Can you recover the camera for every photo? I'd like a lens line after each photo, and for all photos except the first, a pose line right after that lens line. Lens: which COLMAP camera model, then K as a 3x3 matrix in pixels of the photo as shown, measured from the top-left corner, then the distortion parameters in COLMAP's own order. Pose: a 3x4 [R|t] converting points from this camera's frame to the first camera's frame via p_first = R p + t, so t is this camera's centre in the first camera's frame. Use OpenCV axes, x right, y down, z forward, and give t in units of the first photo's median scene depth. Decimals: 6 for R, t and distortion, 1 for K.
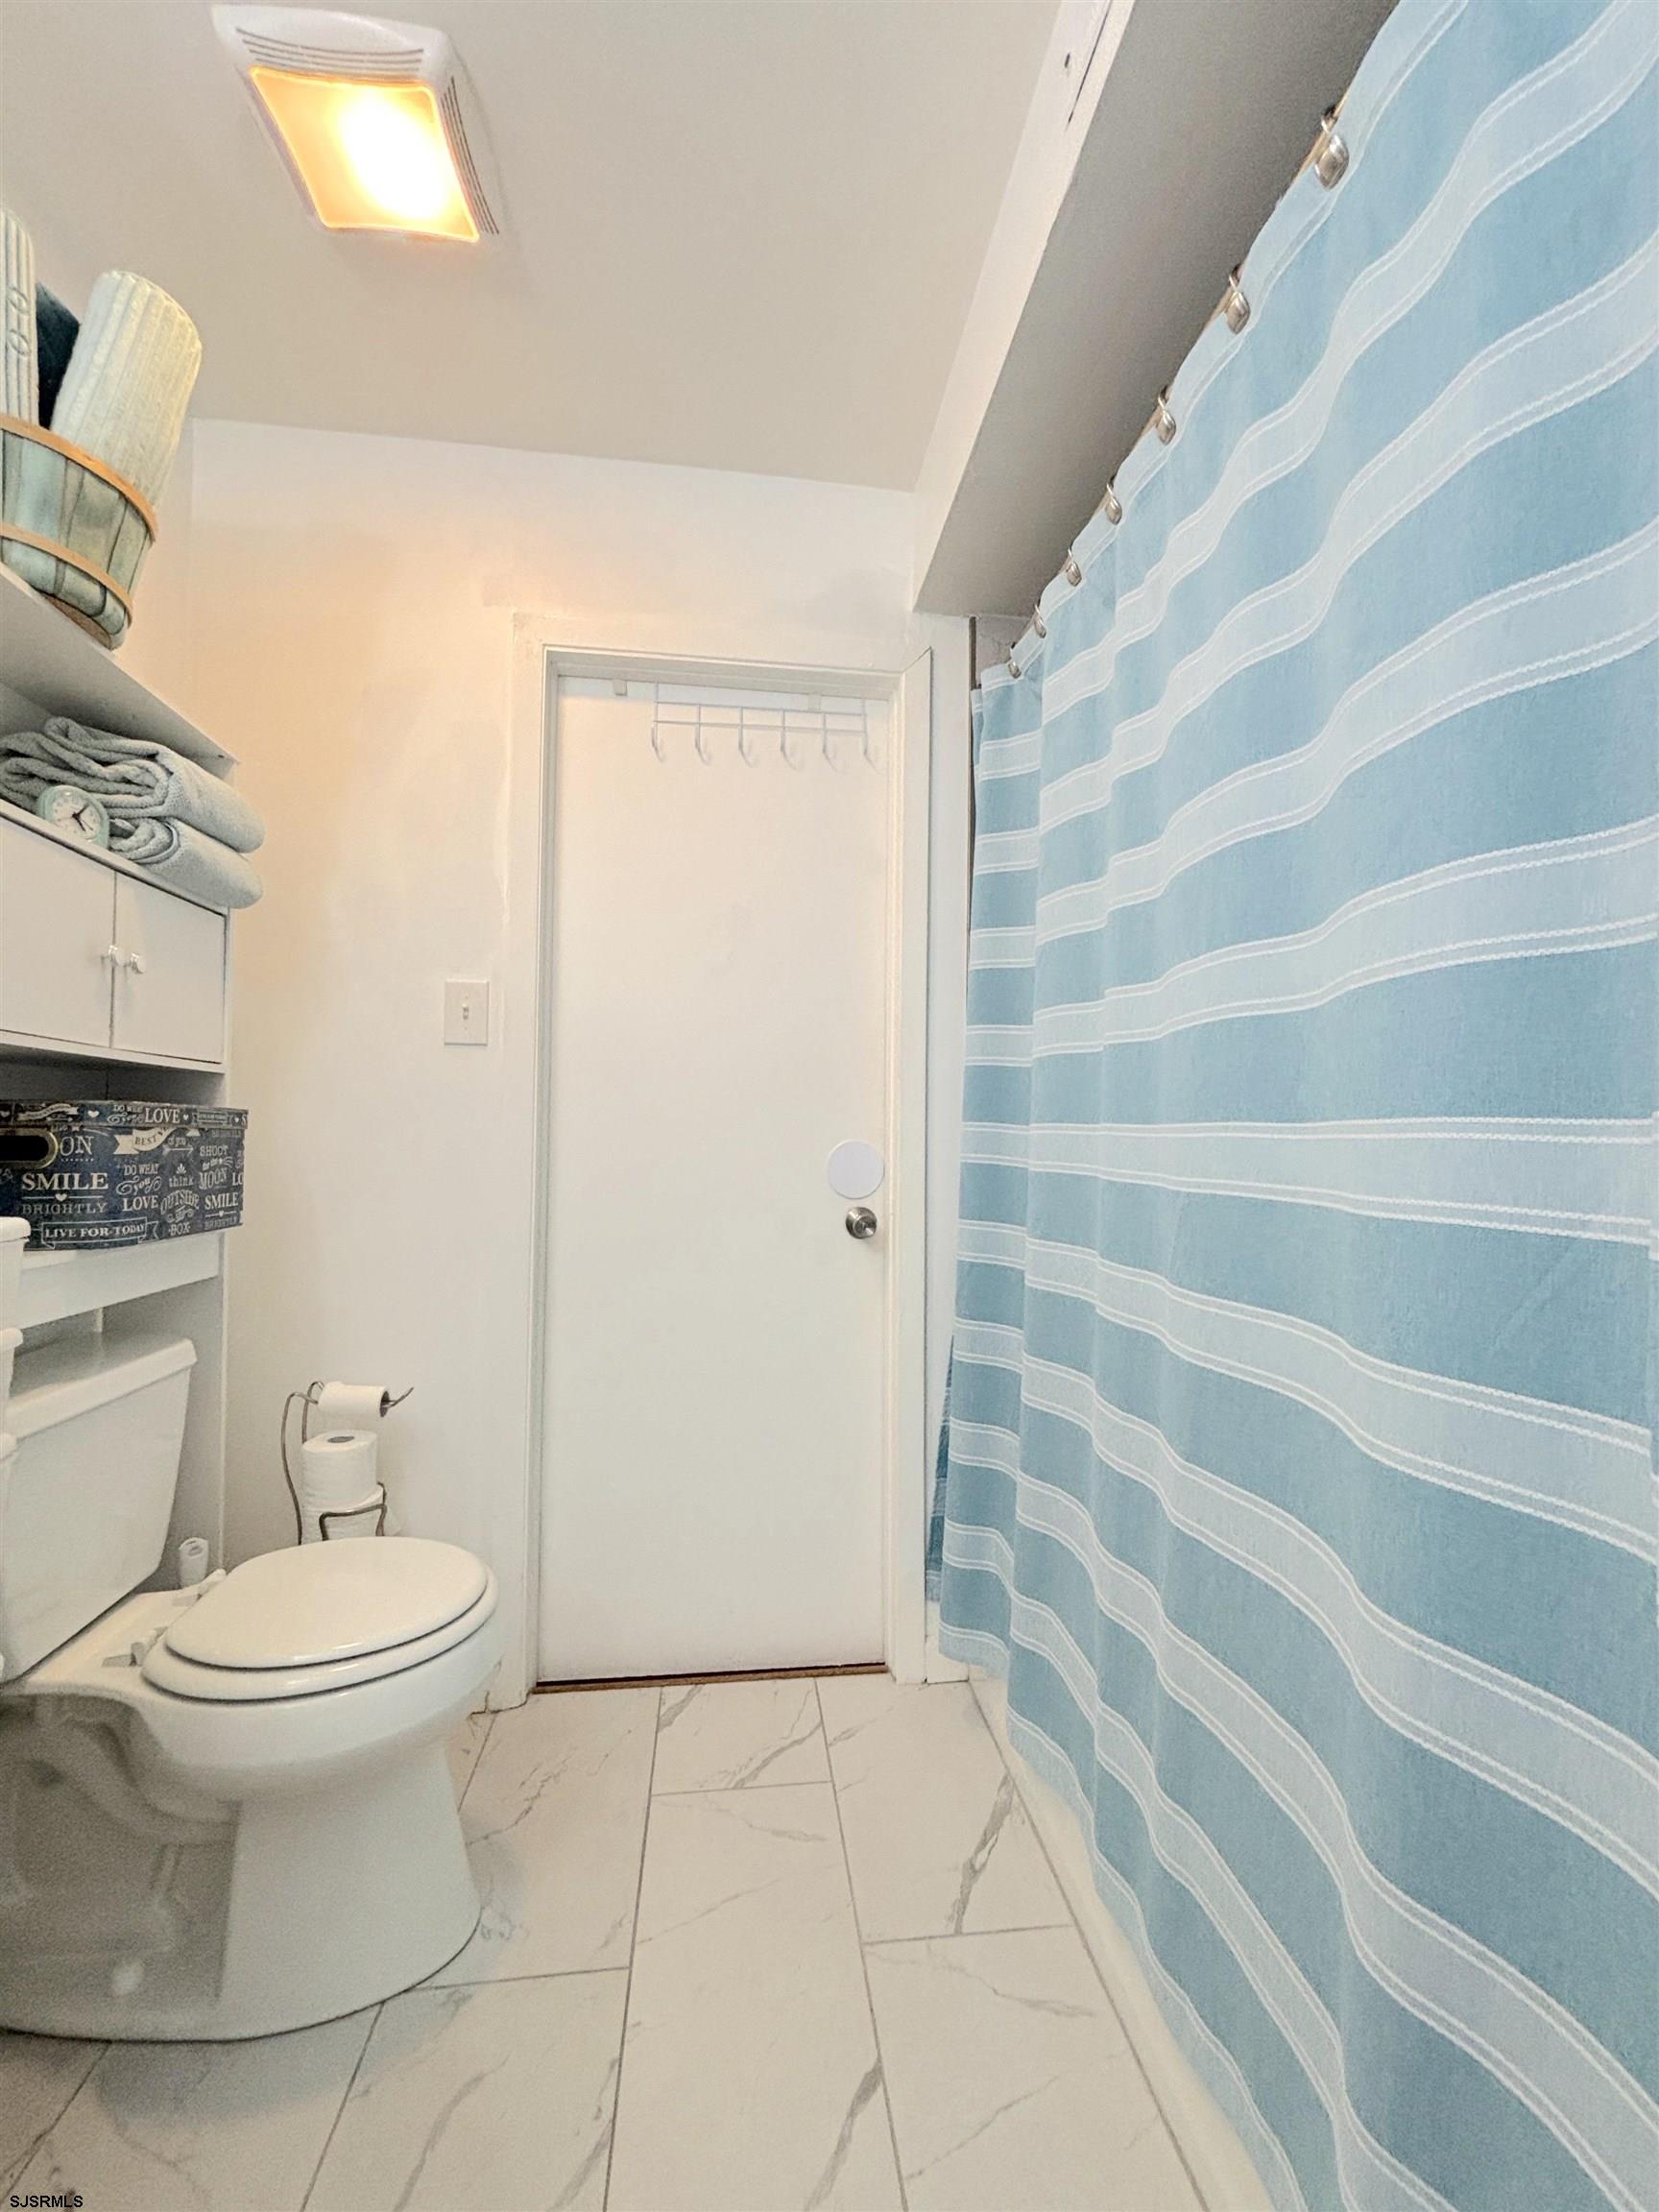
lens RADIAL K [[884.3, 0, 829.5], [0, 884.3, 1106.0], [0, 0, 1]] dist [0.001875, -0.000394]
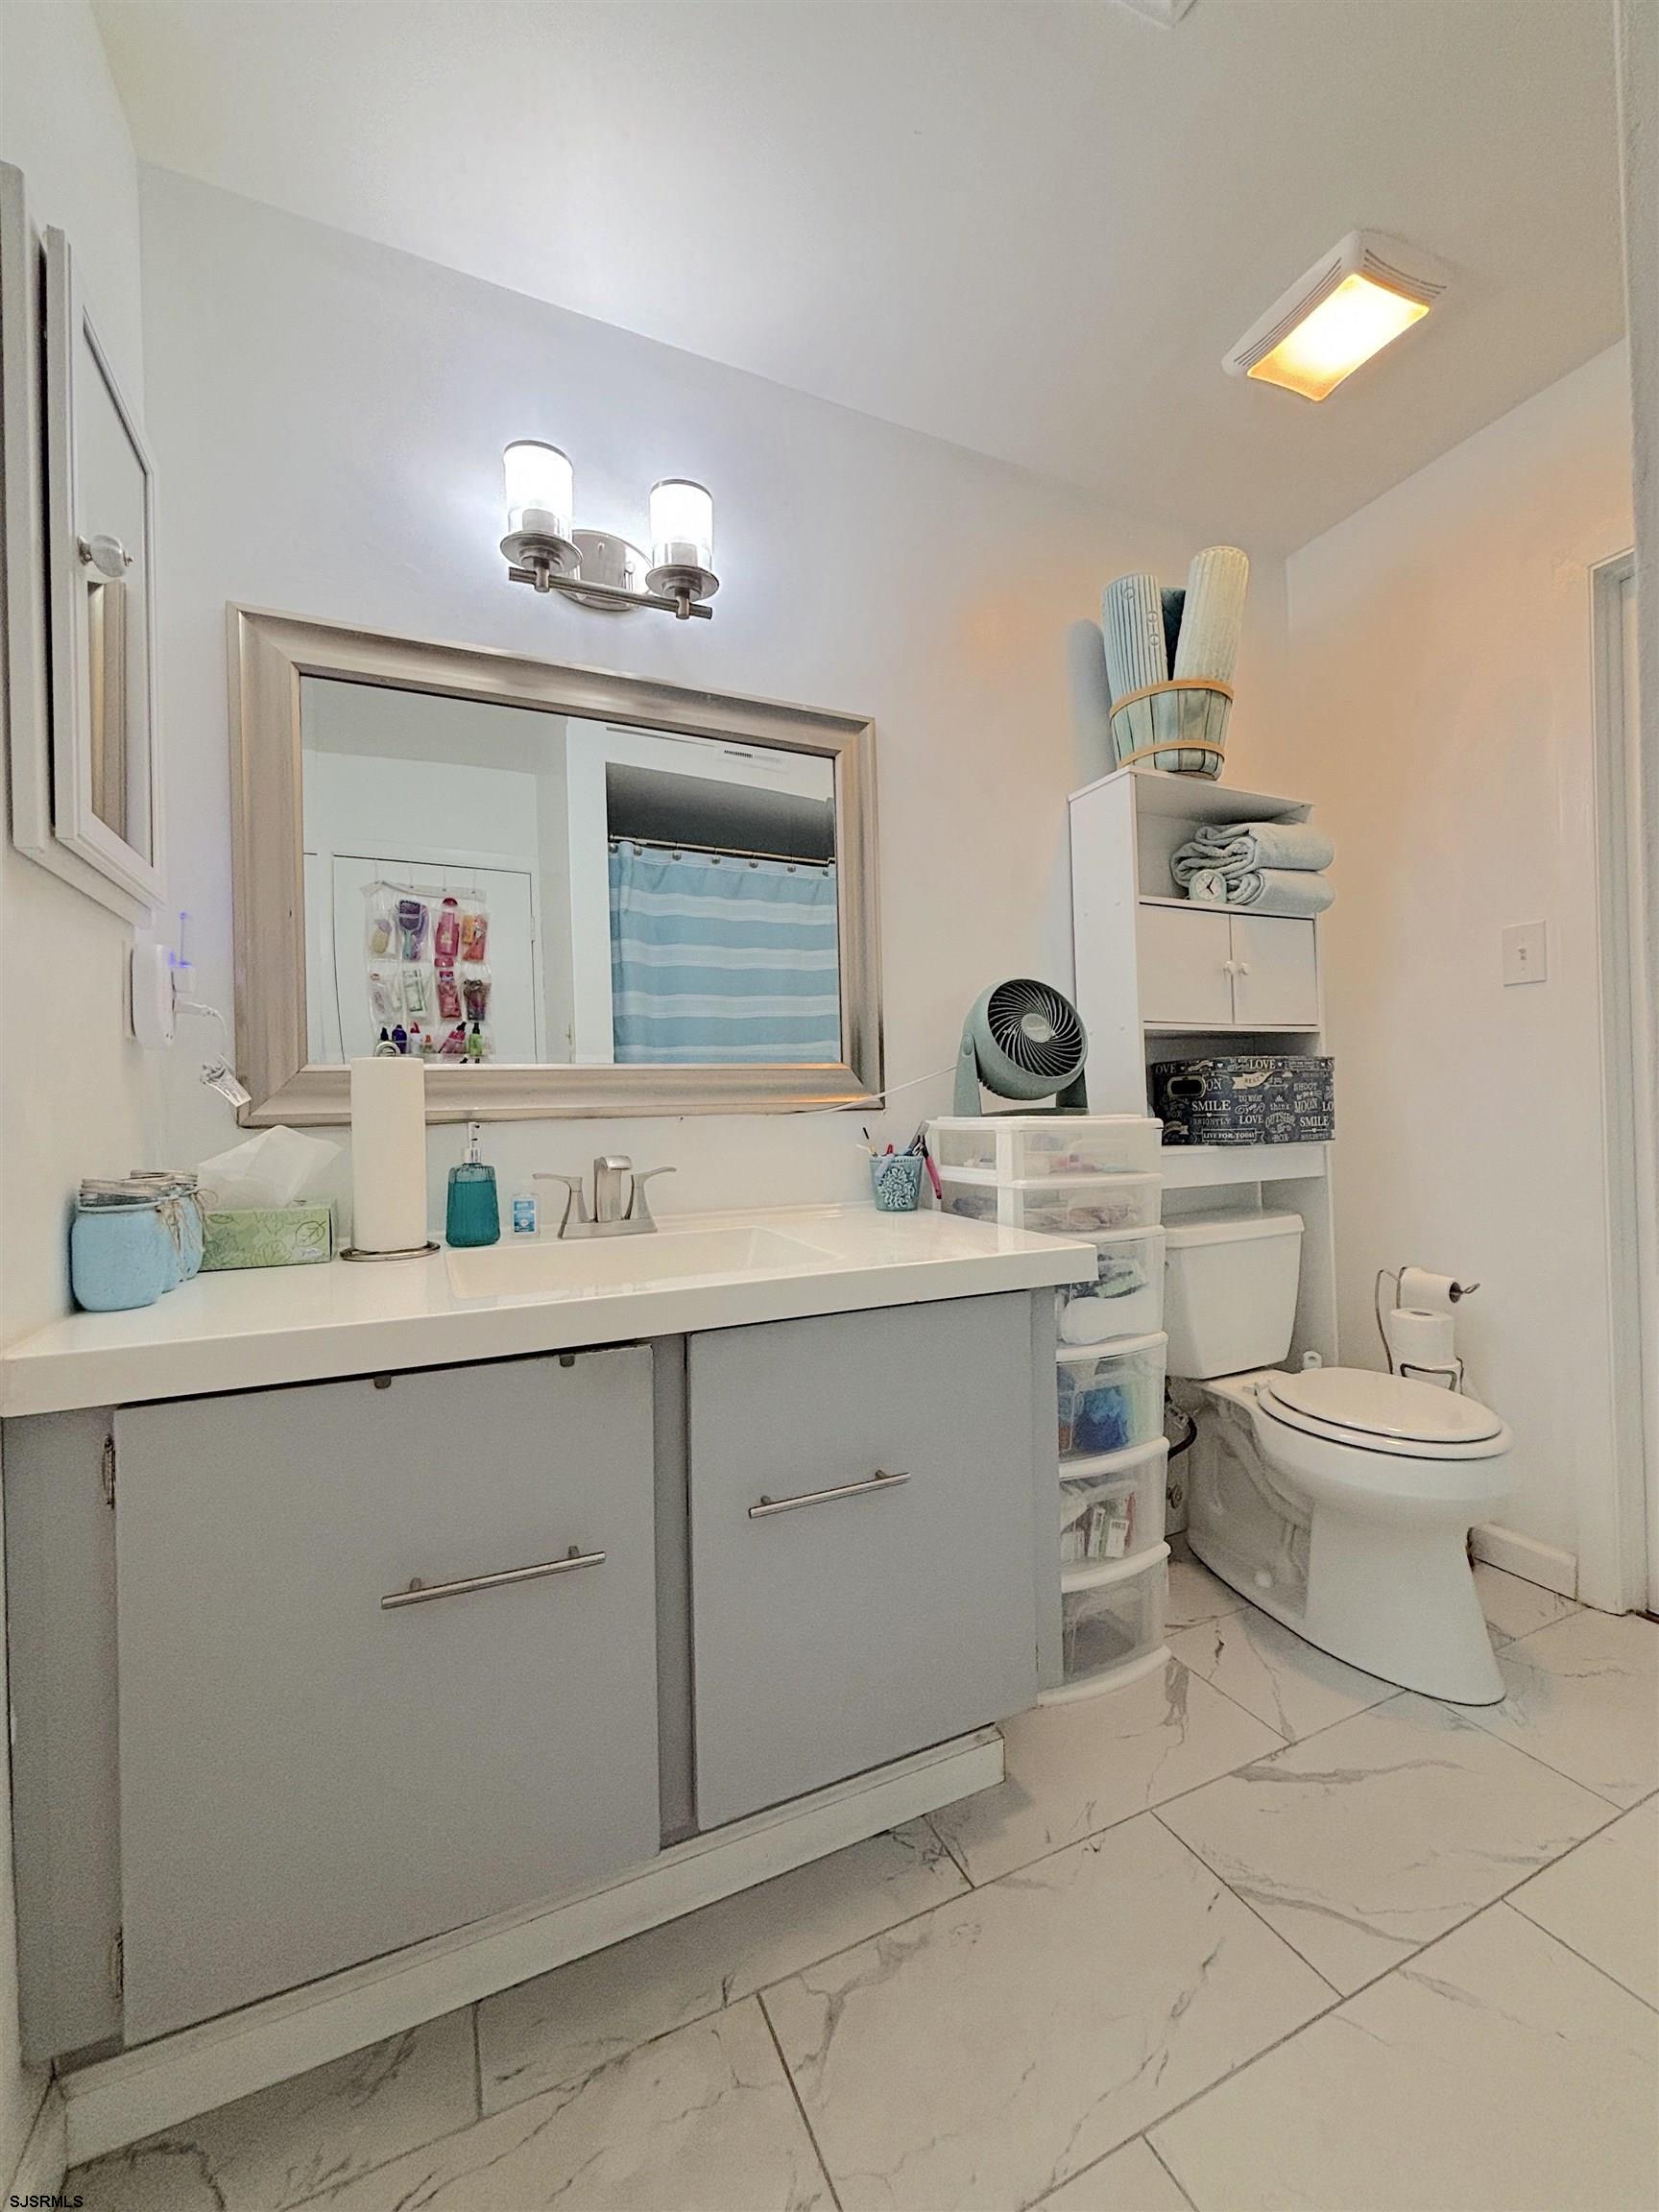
lens RADIAL K [[884.3, 0, 829.5], [0, 884.3, 1106.0], [0, 0, 1]] dist [0.001875, -0.000394]
pose [[0.297617, -0.015026, -0.954567, 0.501210], [0.066339, 0.997785, 0.004977, 0.026099], [0.952378, -0.064807, 0.297955, -0.192011]]
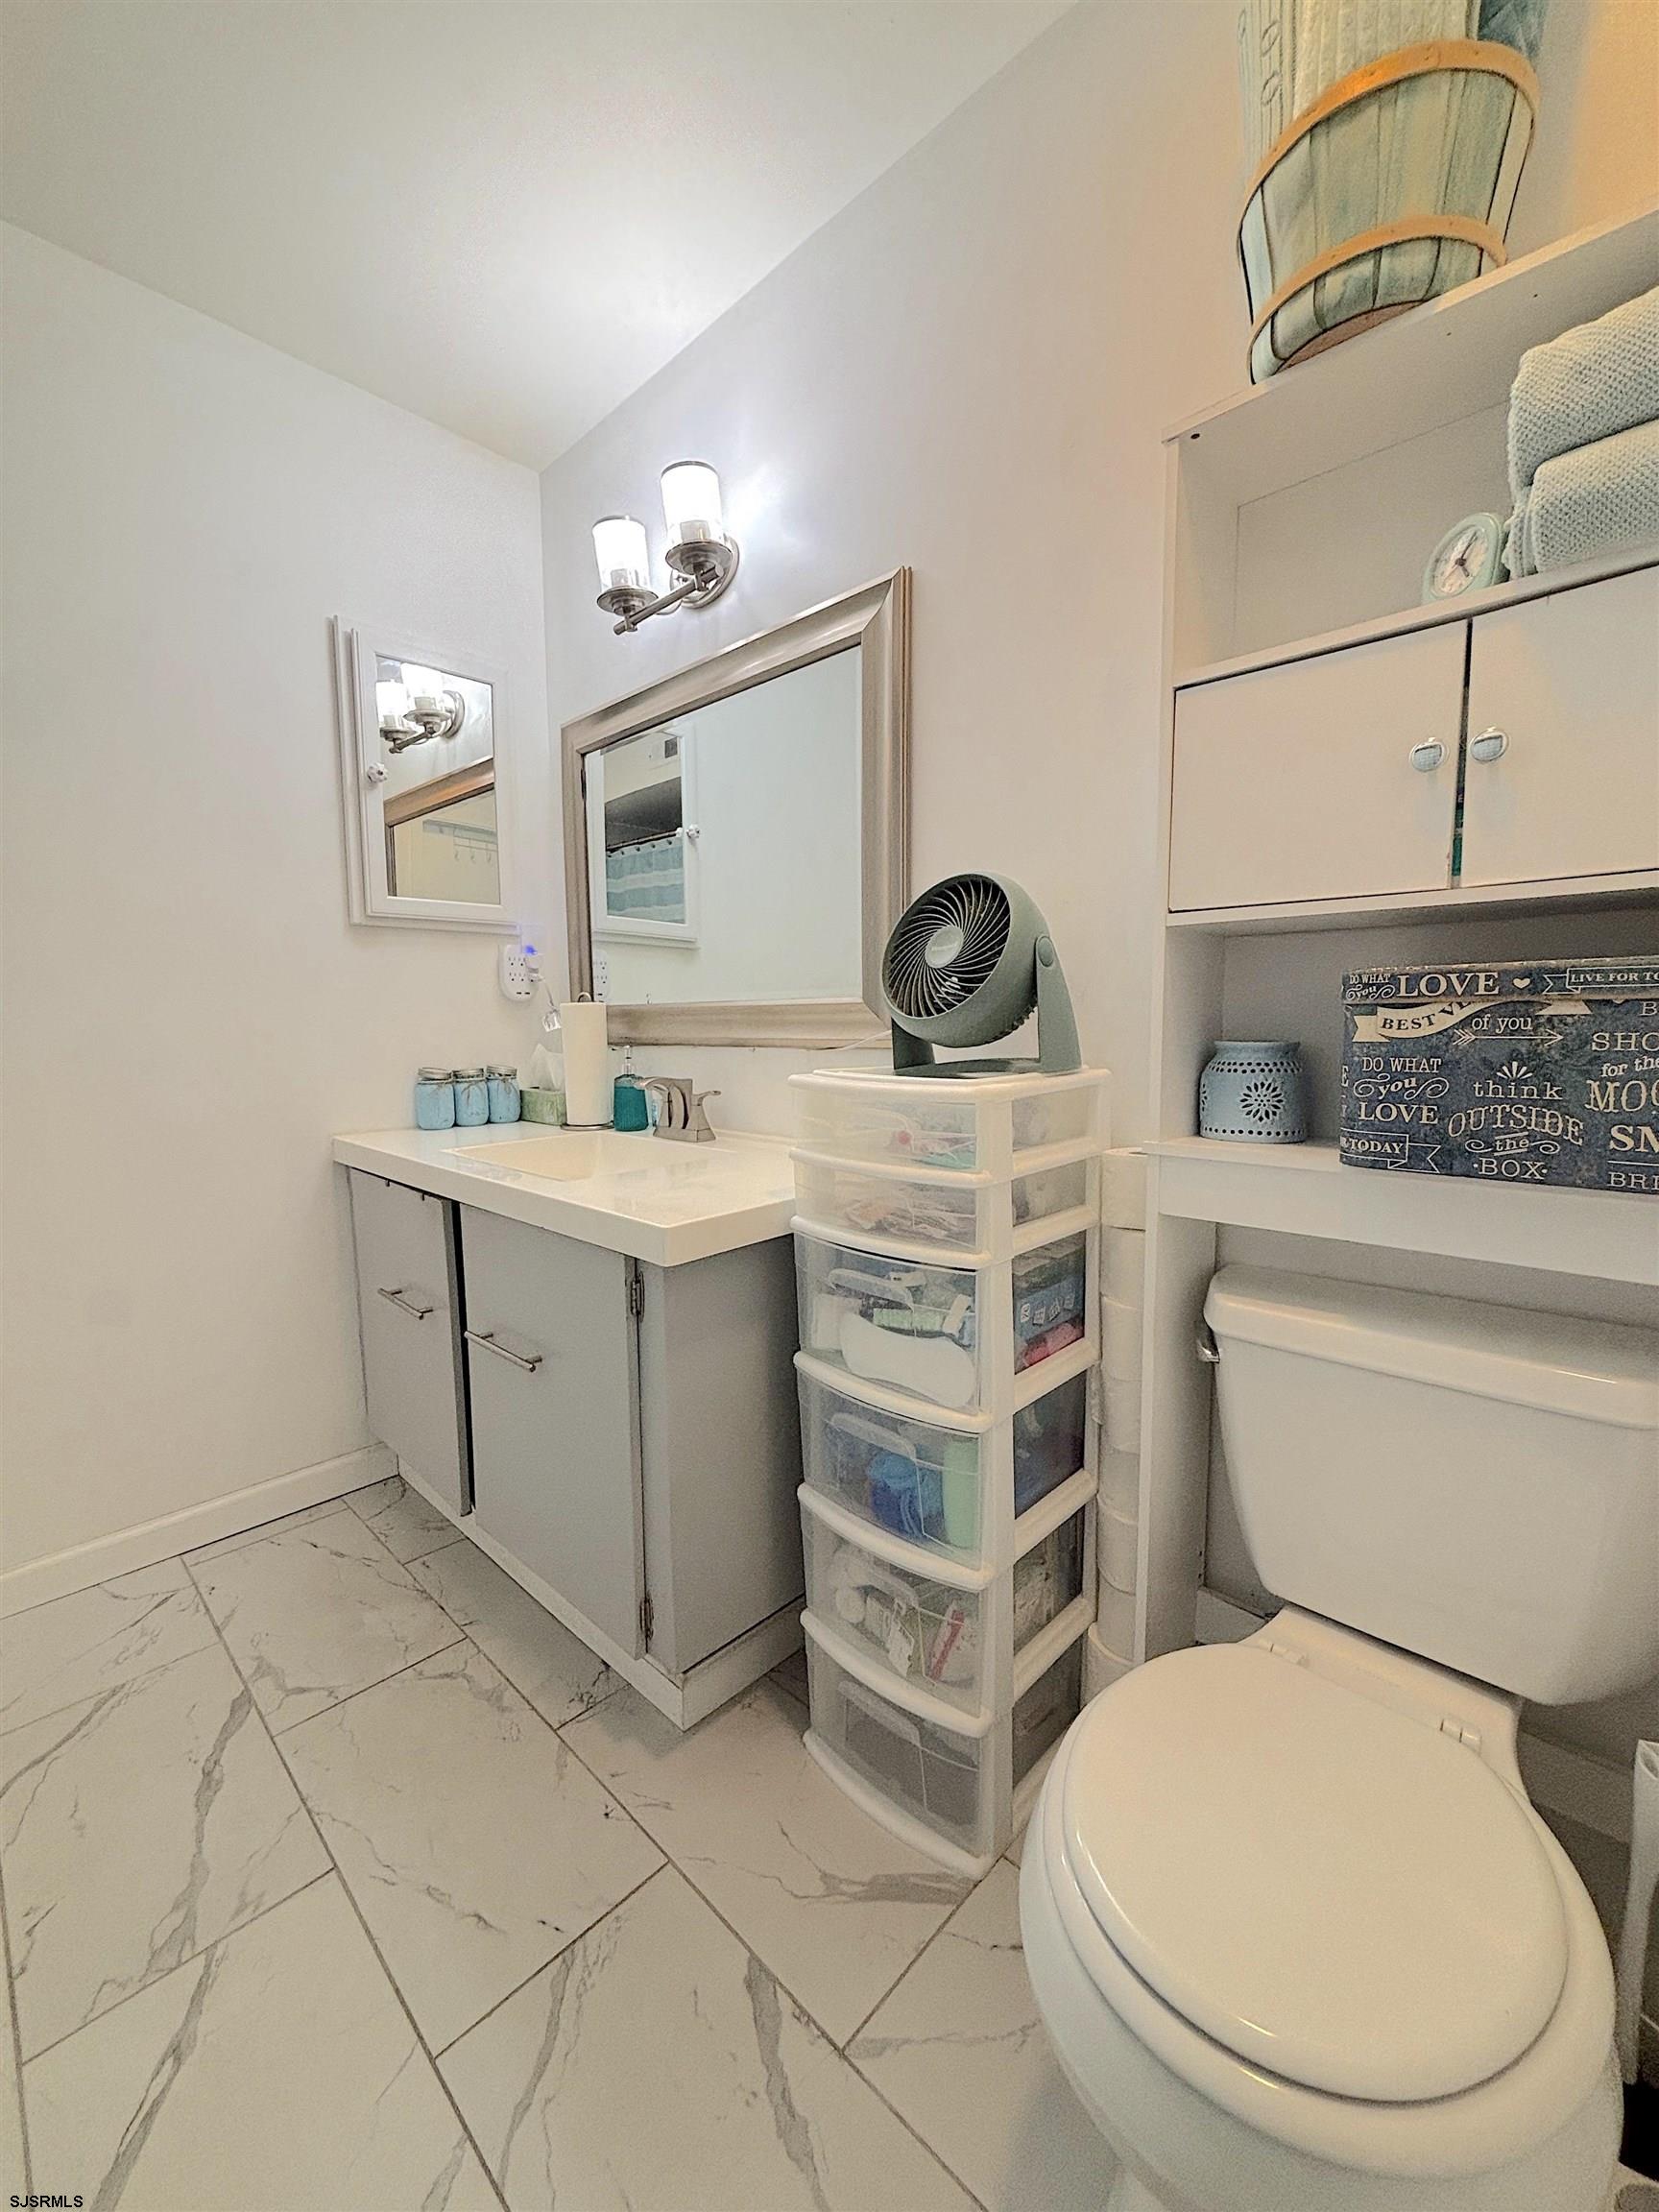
lens RADIAL K [[884.3, 0, 829.5], [0, 884.3, 1106.0], [0, 0, 1]] dist [0.001875, -0.000394]
pose [[-0.783750, 0.055558, -0.618586, 0.002810], [0.026670, 0.998083, 0.055852, 0.051270], [0.620503, 0.027276, -0.783729, 1.223687]]
